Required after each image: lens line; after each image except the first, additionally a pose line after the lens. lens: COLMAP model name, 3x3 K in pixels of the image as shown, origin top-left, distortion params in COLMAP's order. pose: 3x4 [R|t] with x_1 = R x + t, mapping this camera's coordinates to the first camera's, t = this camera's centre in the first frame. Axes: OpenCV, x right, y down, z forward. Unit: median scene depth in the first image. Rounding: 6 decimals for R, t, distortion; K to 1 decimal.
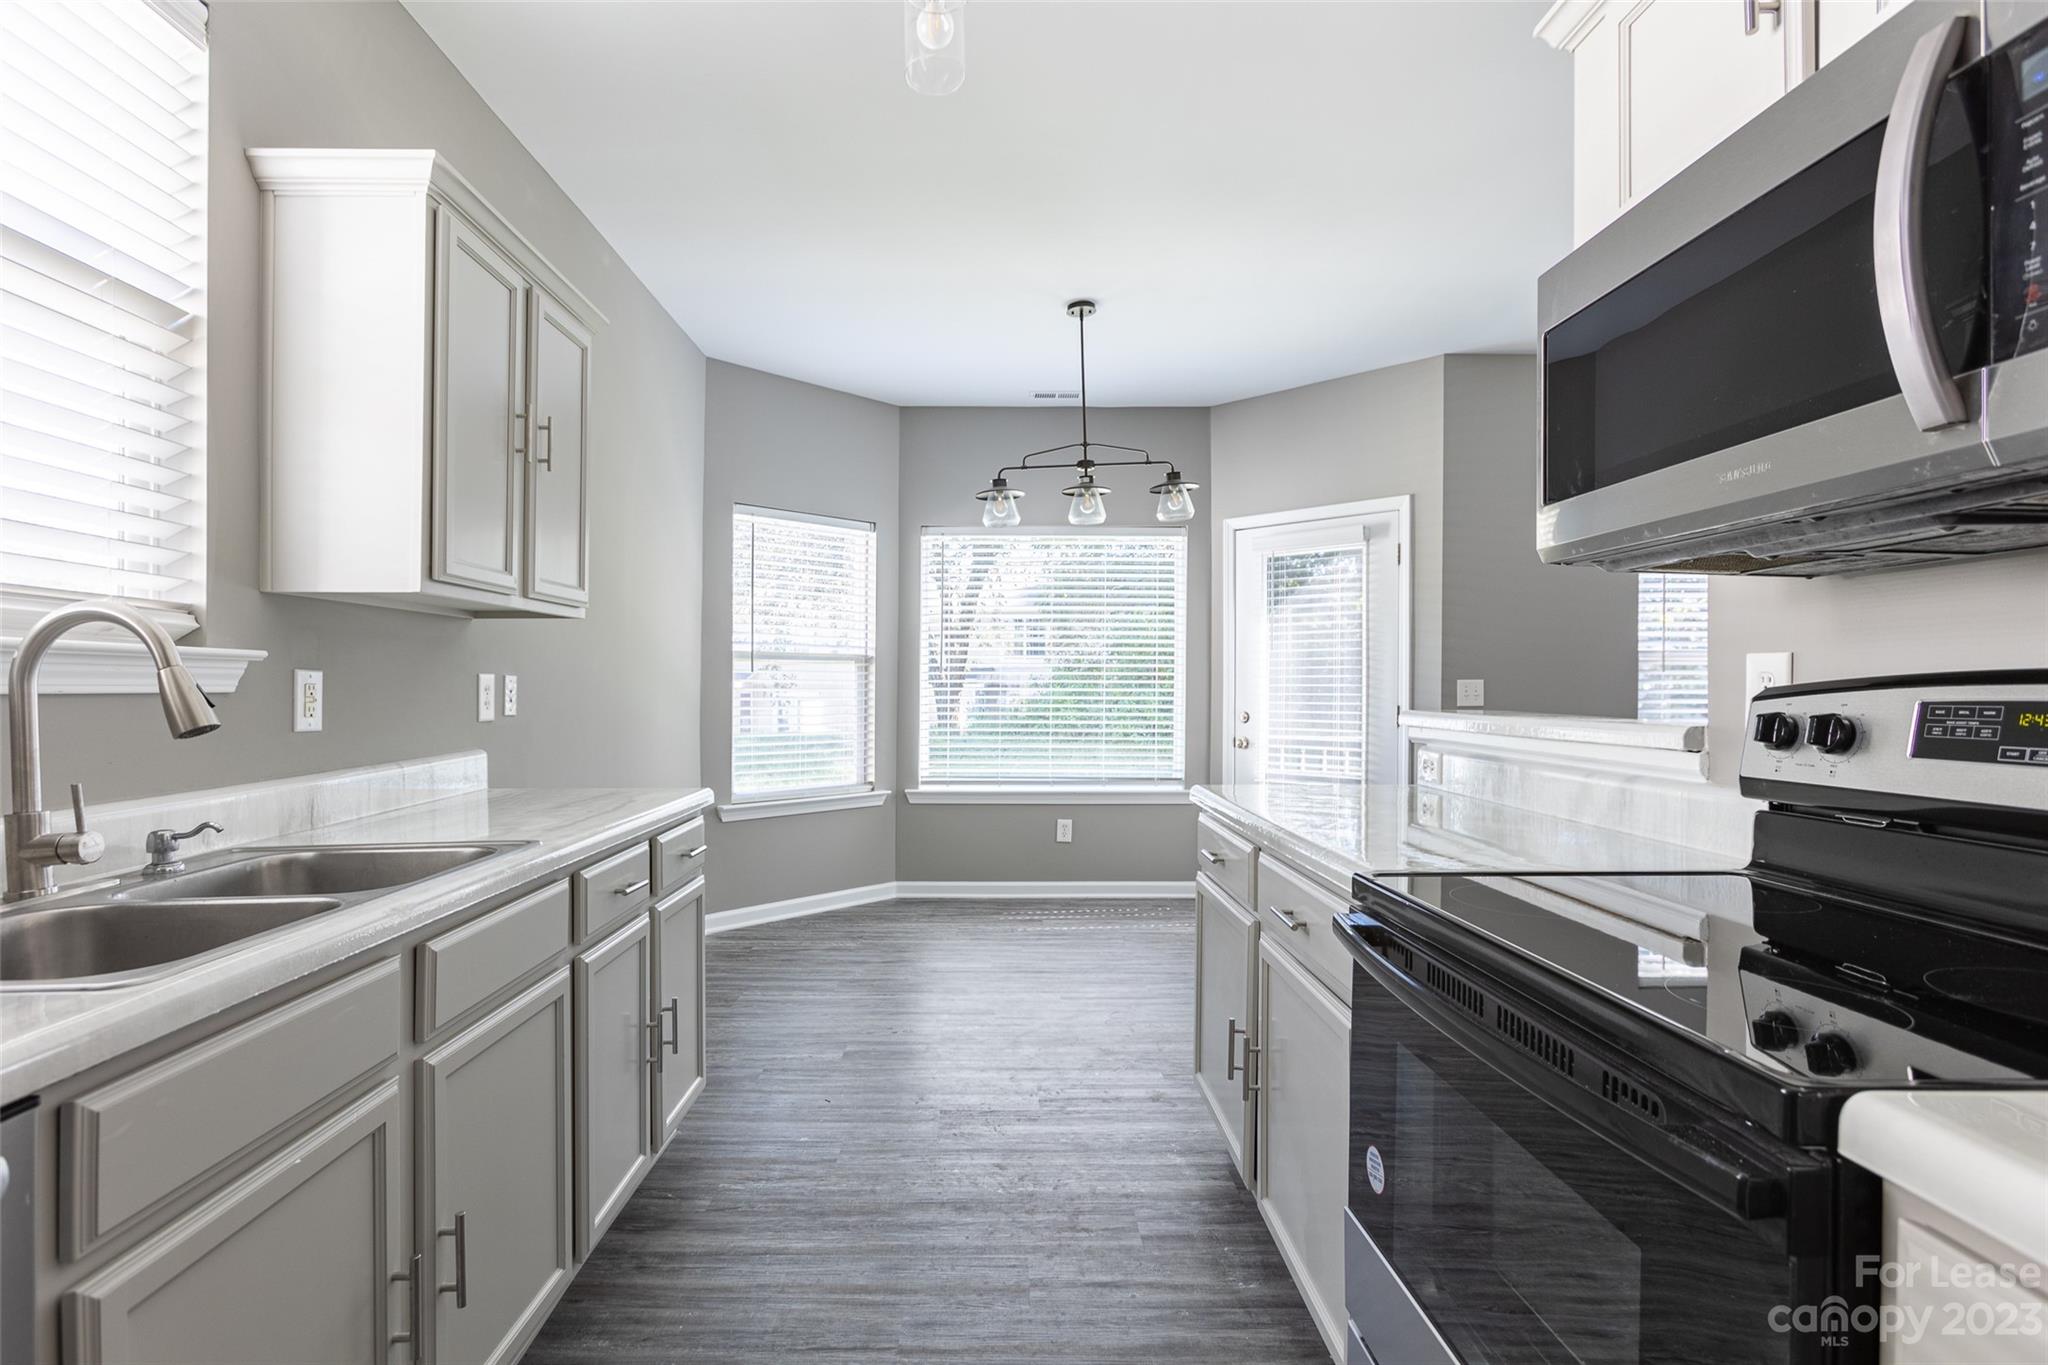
lens RADIAL K [[1008.4, 0, 1024.6], [0, 1008.4, 689.6], [0, 0, 1]] dist [-0.002660, -0.000306]
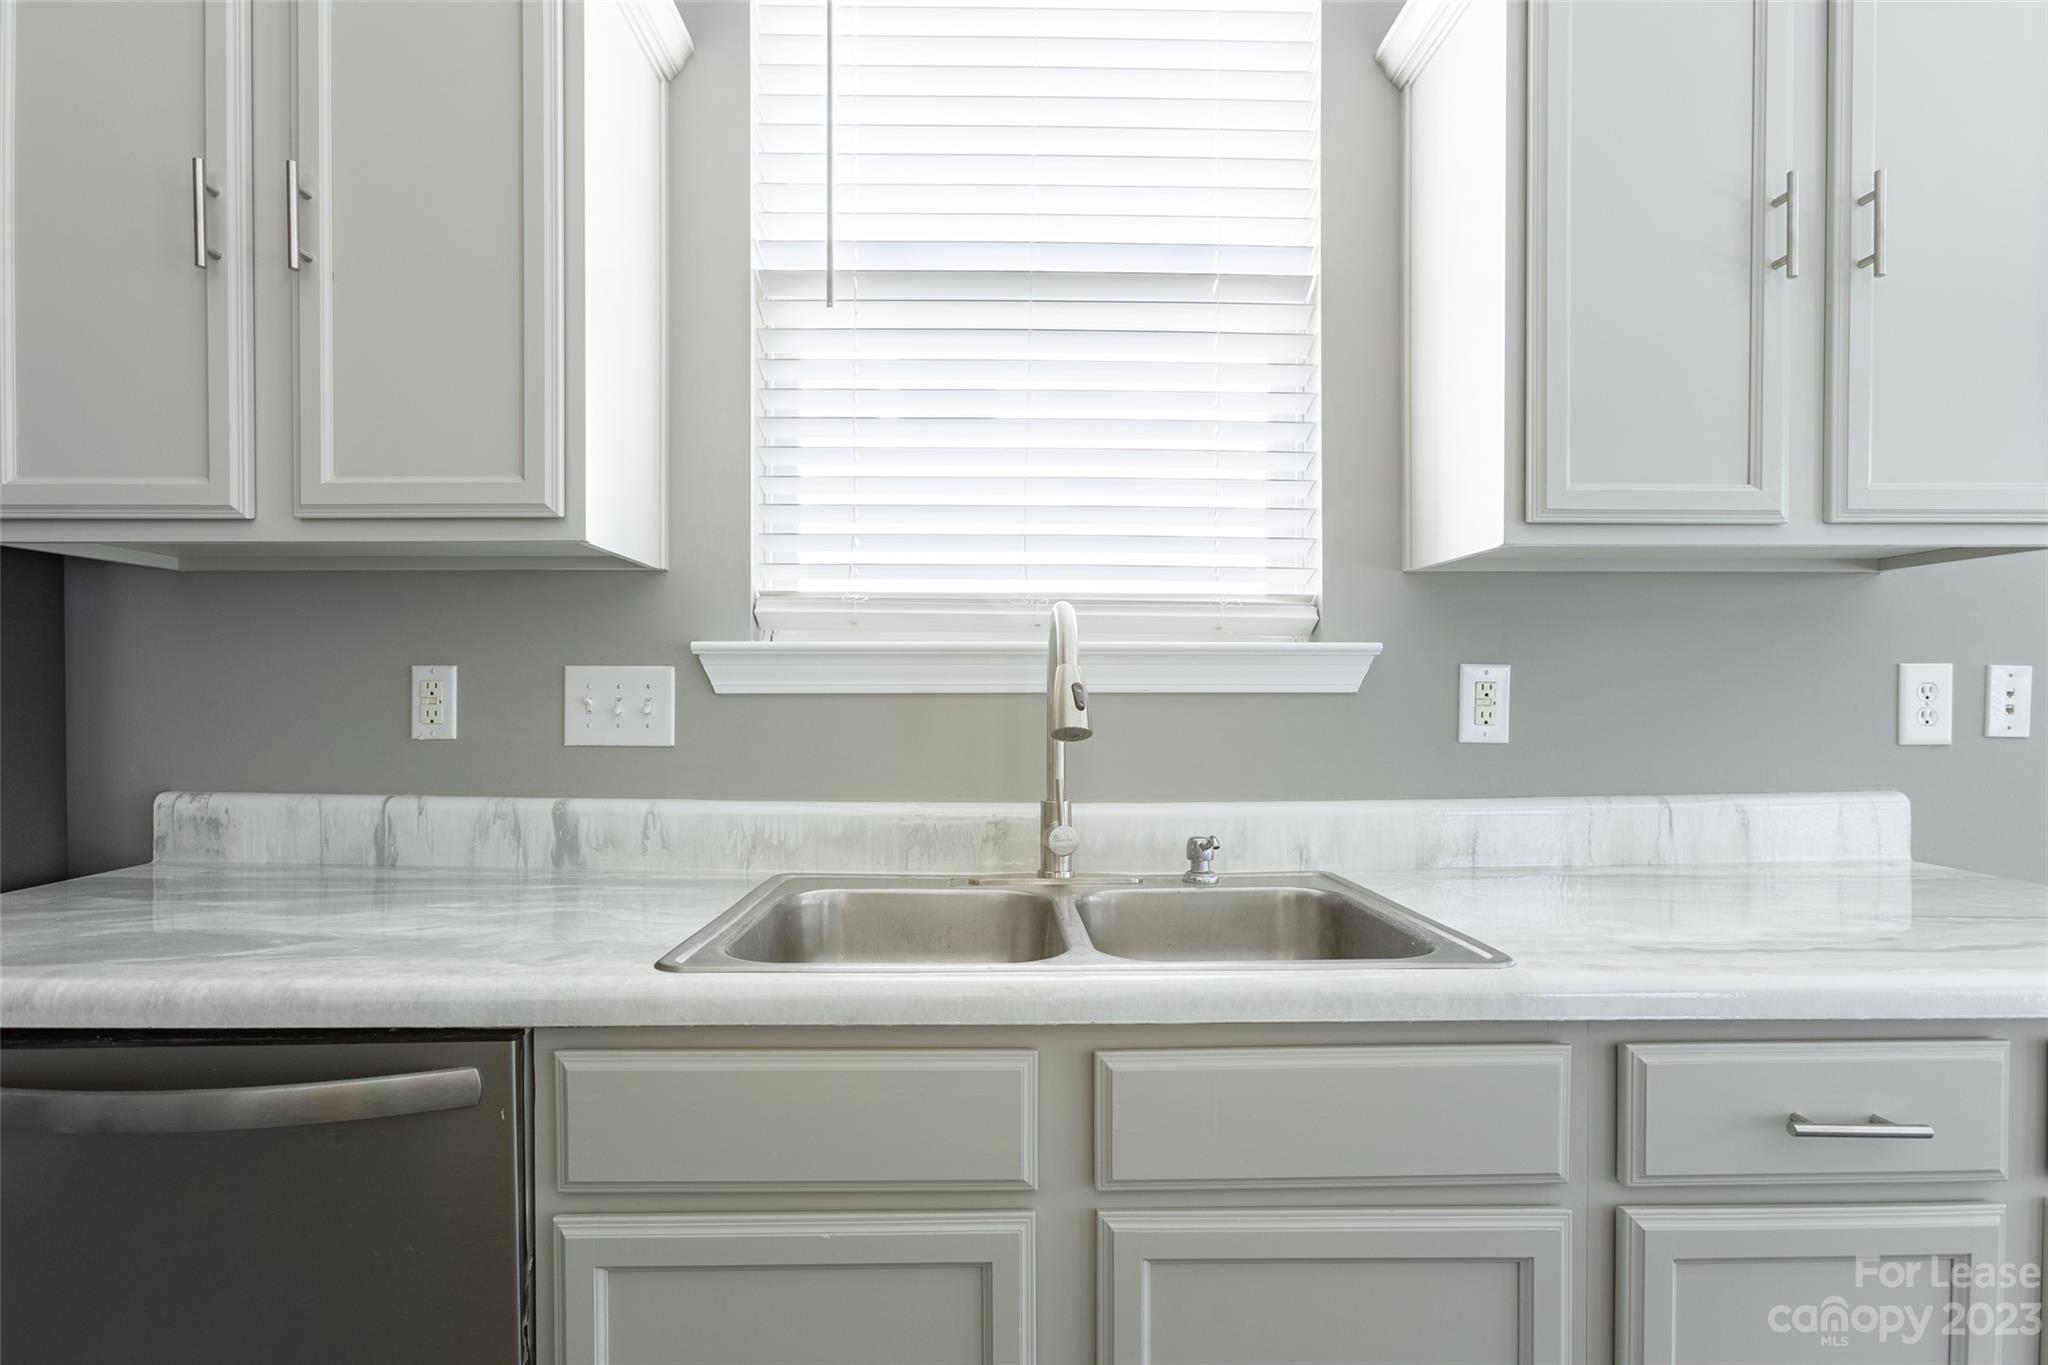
lens RADIAL K [[970.2, 0, 1013.3], [0, 970.2, 700.7], [0, 0, 1]] dist [-0.035436, 0.015912]
pose [[-0.005795, 0.007412, -0.999956, 0.037917], [-0.002319, 0.999970, 0.007426, 0.003901], [0.999981, 0.002361, -0.005778, 0.627153]]
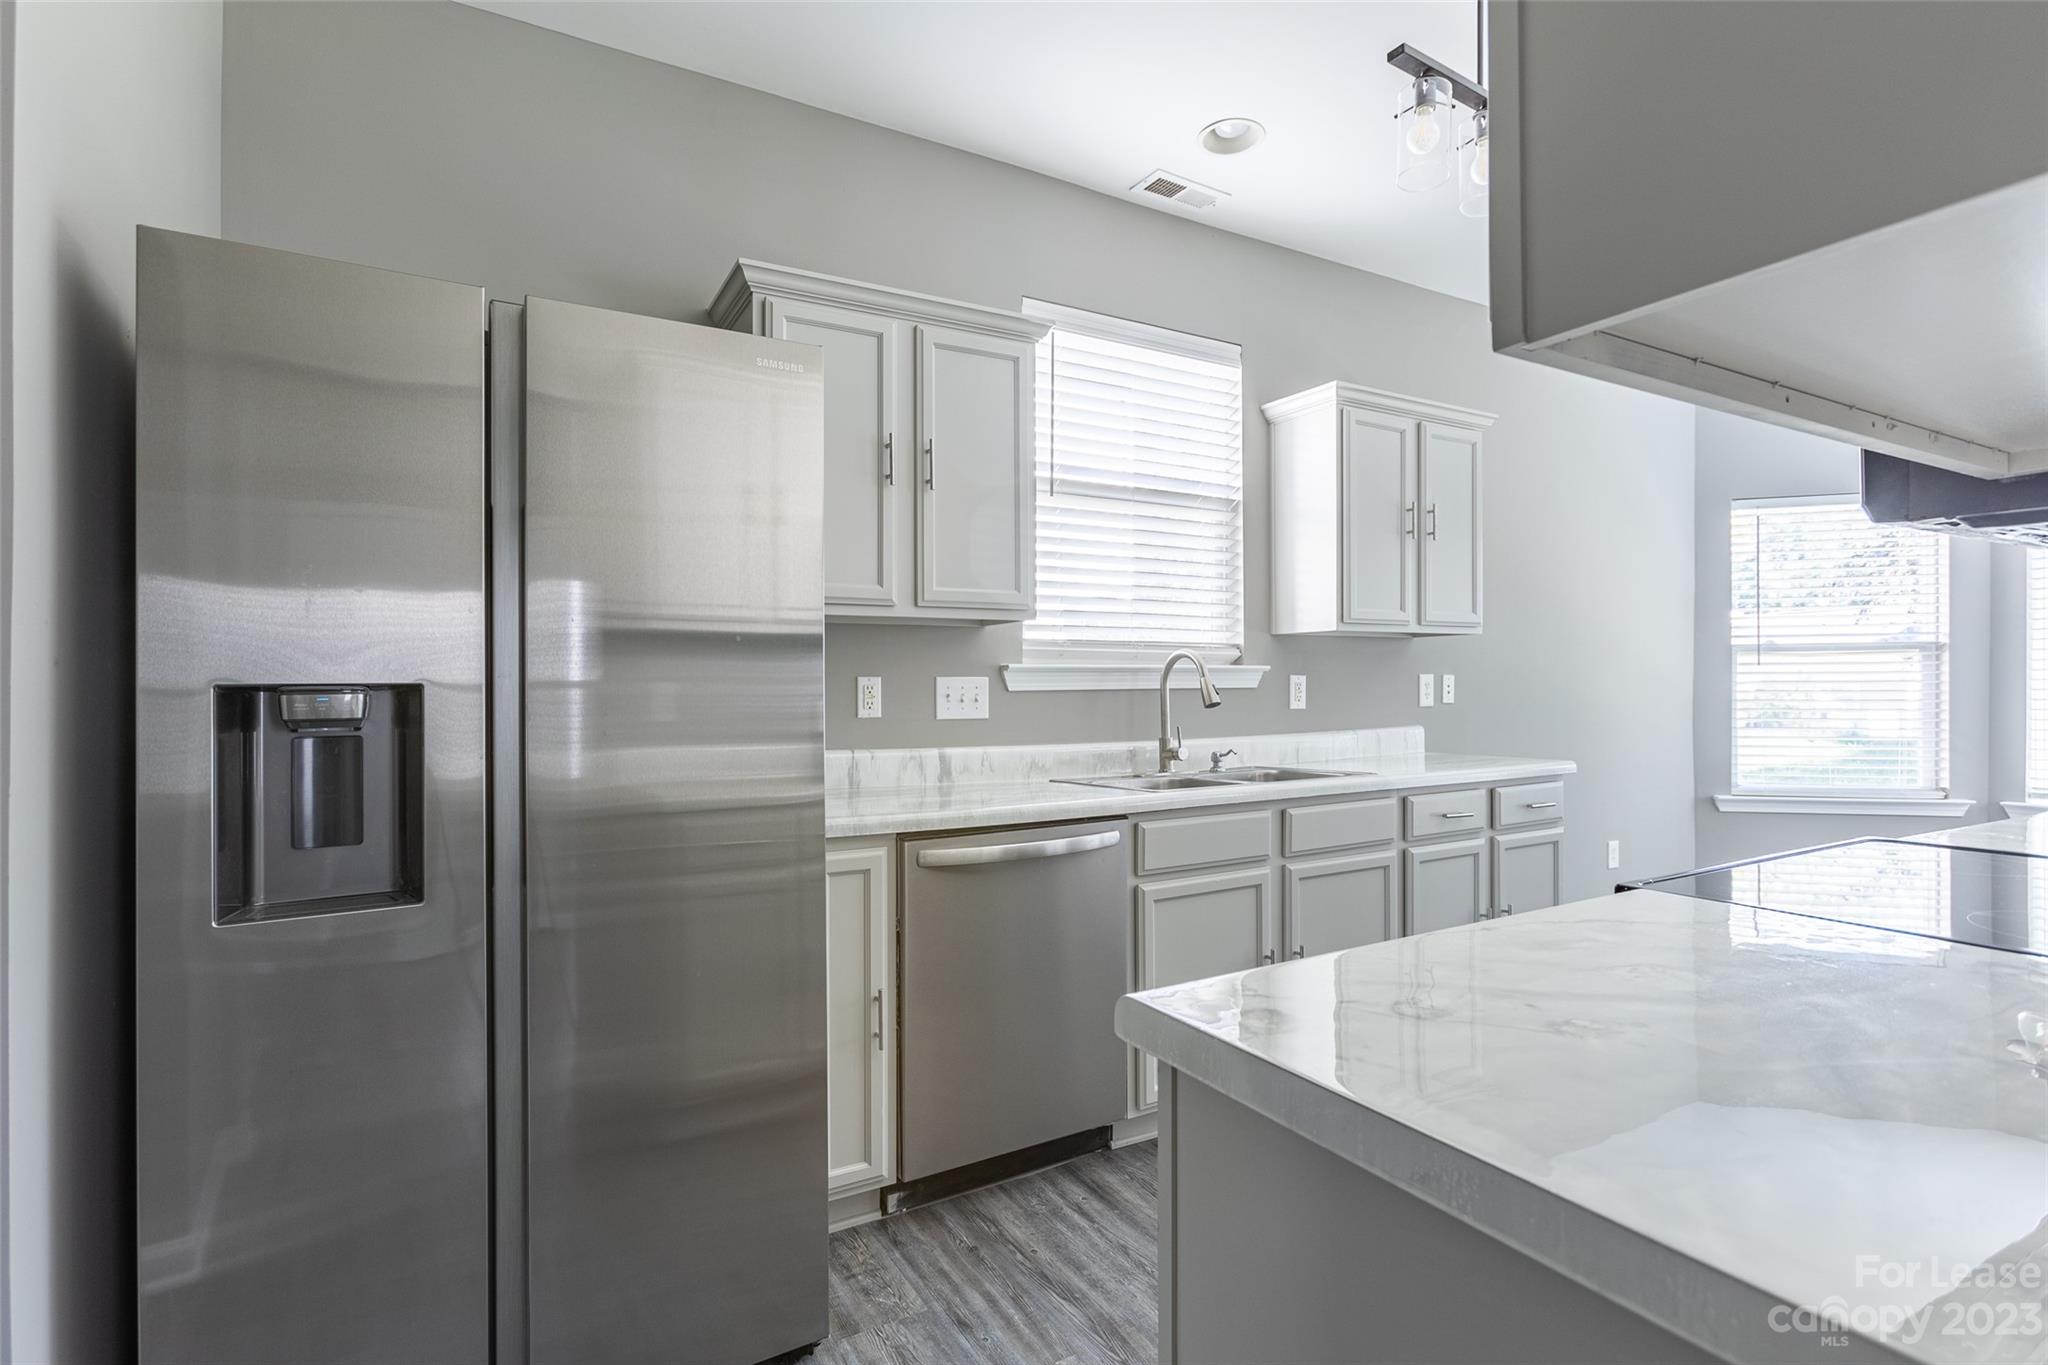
lens RADIAL K [[1008.4, 0, 1024.6], [0, 1008.4, 689.6], [0, 0, 1]] dist [-0.002660, -0.000306]
pose [[0.491911, -0.001118, -0.870645, 0.614619], [0.006525, 0.999976, 0.002402, -0.000901], [0.870621, -0.006862, 0.491906, -0.313537]]
